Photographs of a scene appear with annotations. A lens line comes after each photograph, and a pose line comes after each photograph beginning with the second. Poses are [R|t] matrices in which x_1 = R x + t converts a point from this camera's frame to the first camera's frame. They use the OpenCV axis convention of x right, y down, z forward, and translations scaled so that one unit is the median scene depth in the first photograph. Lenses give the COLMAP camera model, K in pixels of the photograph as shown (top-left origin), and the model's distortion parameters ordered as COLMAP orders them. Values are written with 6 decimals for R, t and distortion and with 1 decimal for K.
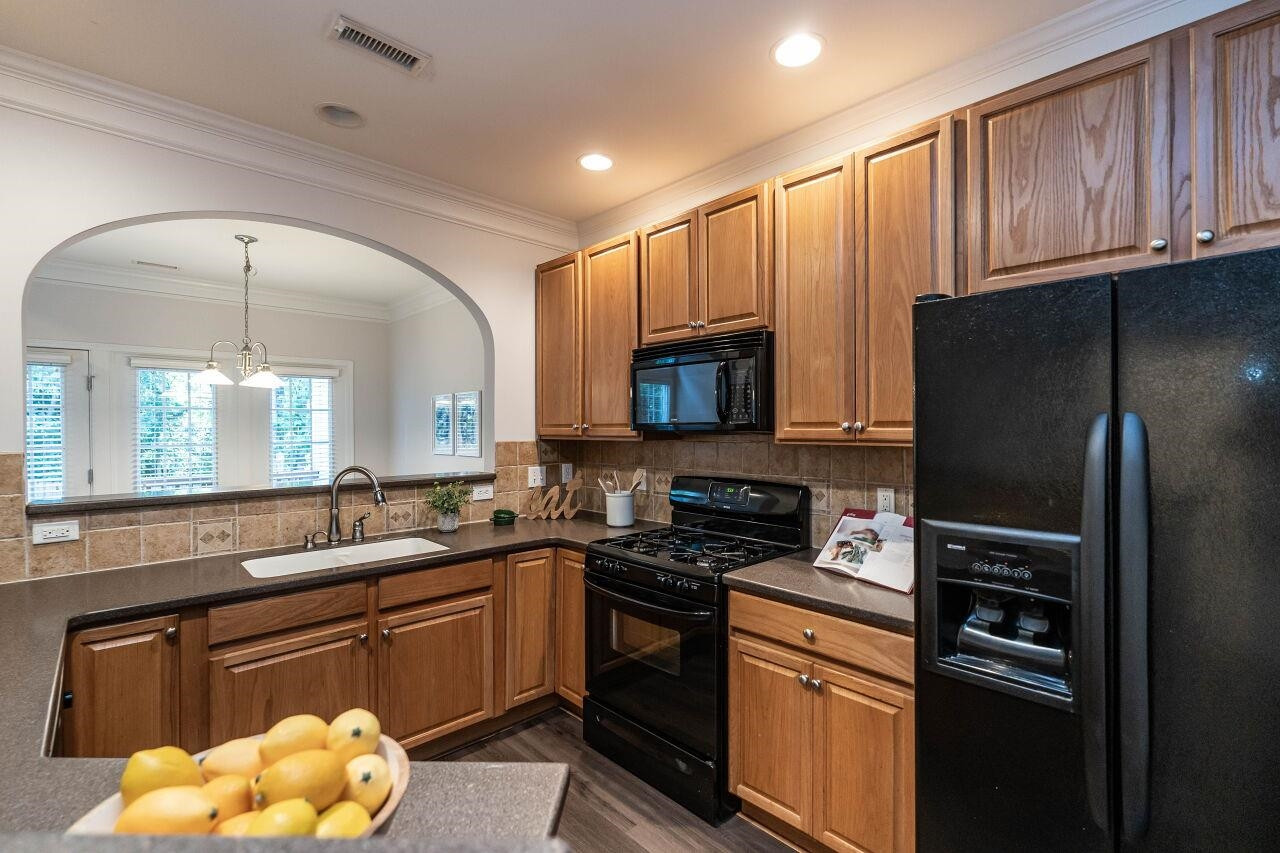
lens RADIAL K [[565.3, 0, 643.6], [0, 565.3, 428.7], [0, 0, 1]] dist [-0.003246, -0.000126]
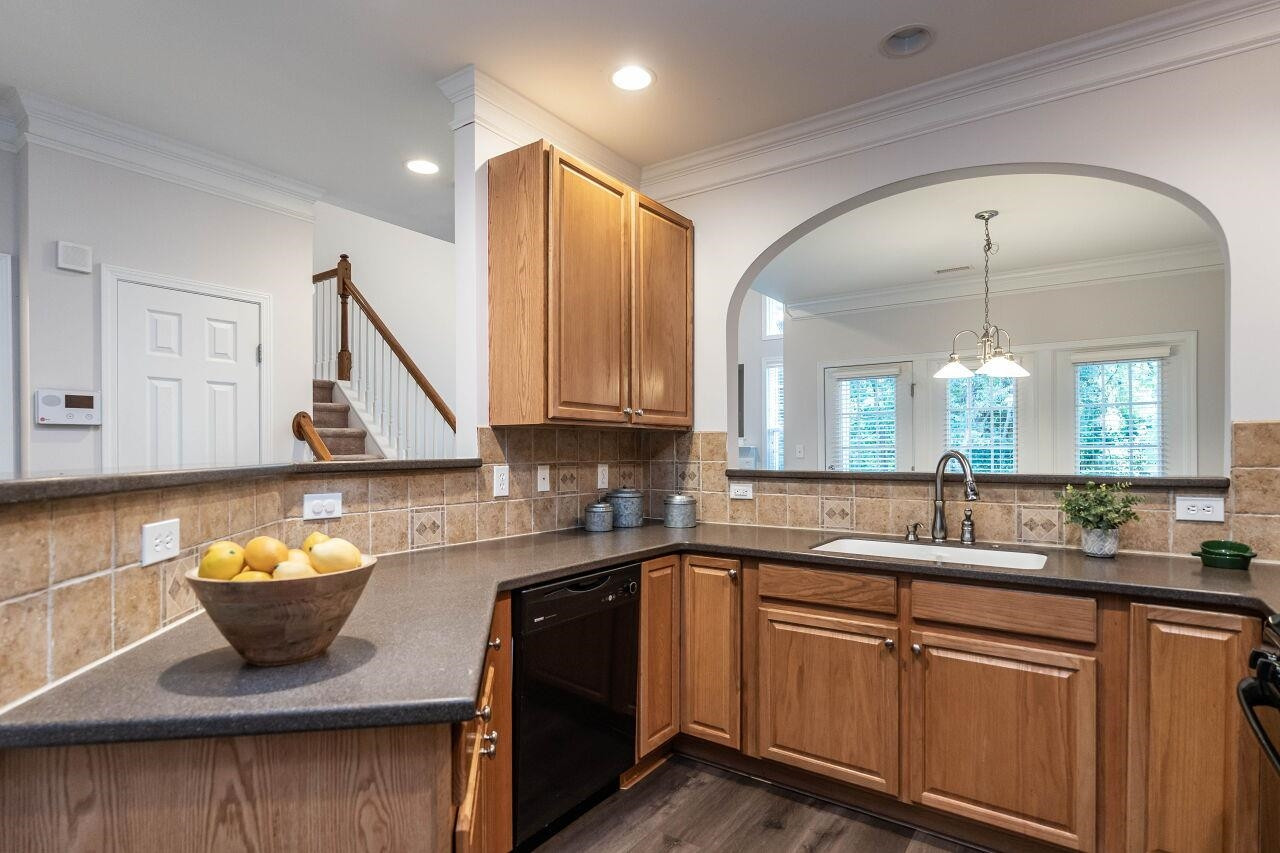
lens RADIAL K [[649.9, 0, 641.4], [0, 649.9, 451.0], [0, 0, 1]] dist [-0.001330, -0.000045]
pose [[0.192285, 0.005365, -0.981324, 0.339502], [-0.003489, 0.999982, 0.004784, 0.065238], [0.981333, 0.002504, 0.192300, 0.378810]]
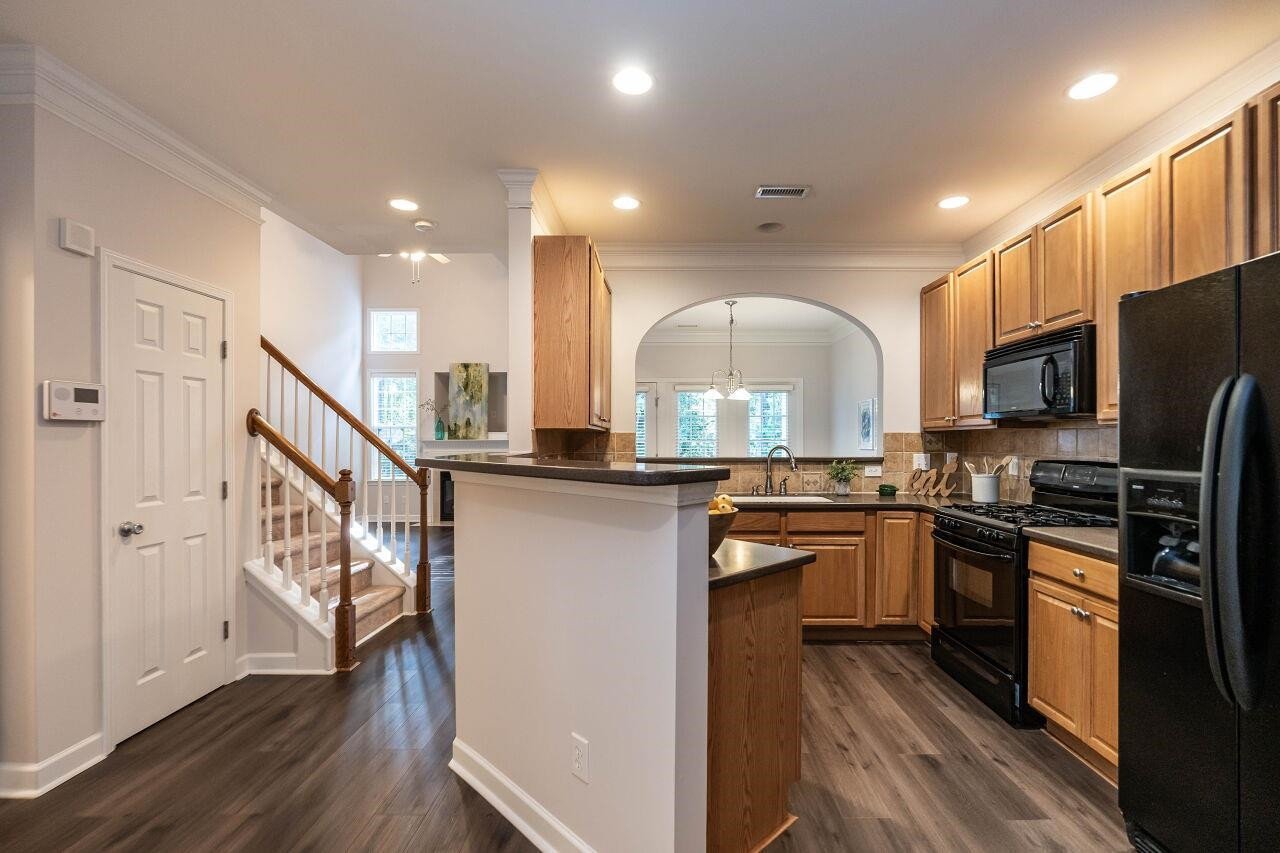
lens RADIAL K [[569.0, 0, 665.2], [0, 569.0, 441.3], [0, 0, 1]] dist [0.000105, 0.000156]
pose [[0.725451, 0.004481, -0.688259, 0.345969], [-0.004646, 0.999988, 0.001613, 0.055809], [0.688258, 0.002028, 0.725463, -0.364335]]
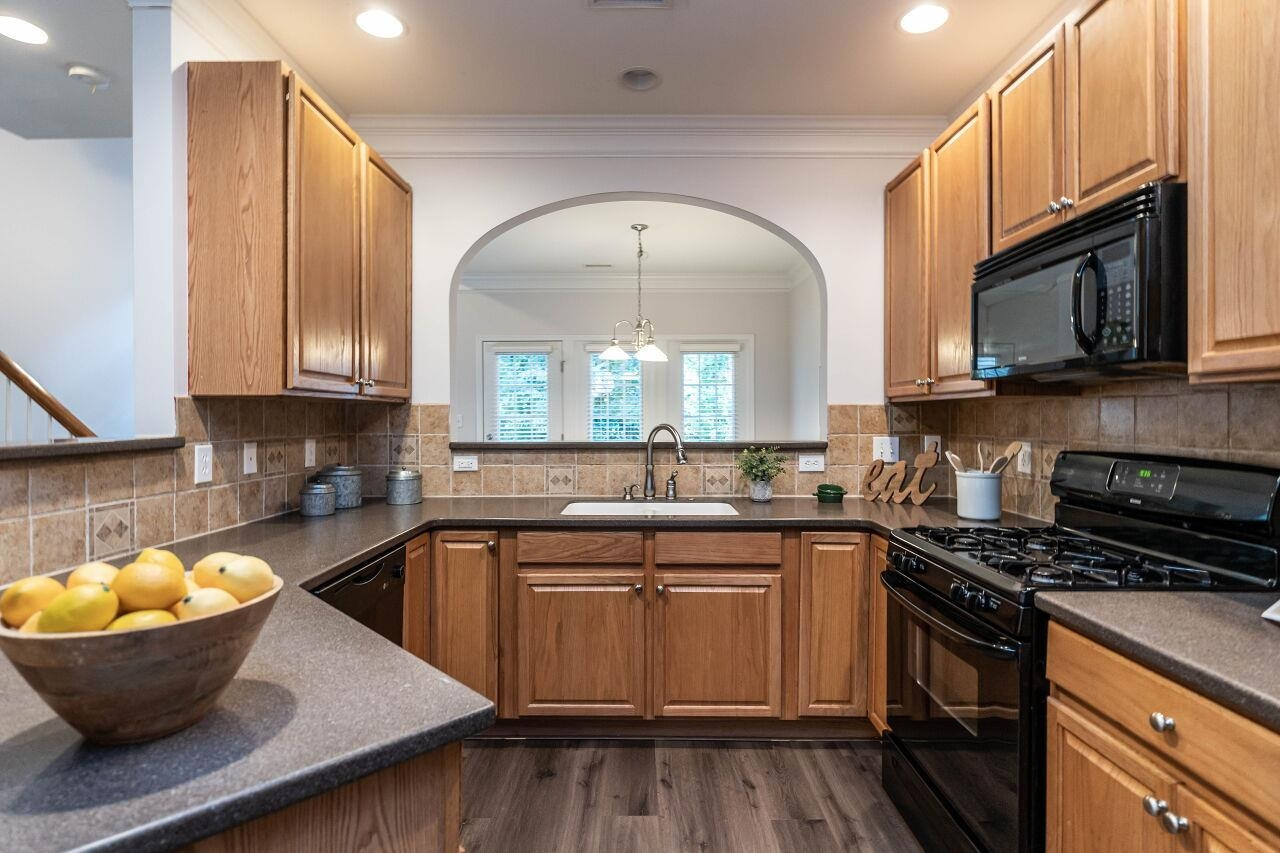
lens RADIAL K [[630.7, 0, 639.2], [0, 630.7, 418.9], [0, 0, 1]] dist [-0.001758, 0.000215]
pose [[0.717827, 0.006705, -0.696189, 0.246480], [-0.005271, 0.999977, 0.004196, 0.054403], [0.696201, 0.000657, 0.717846, 0.164577]]
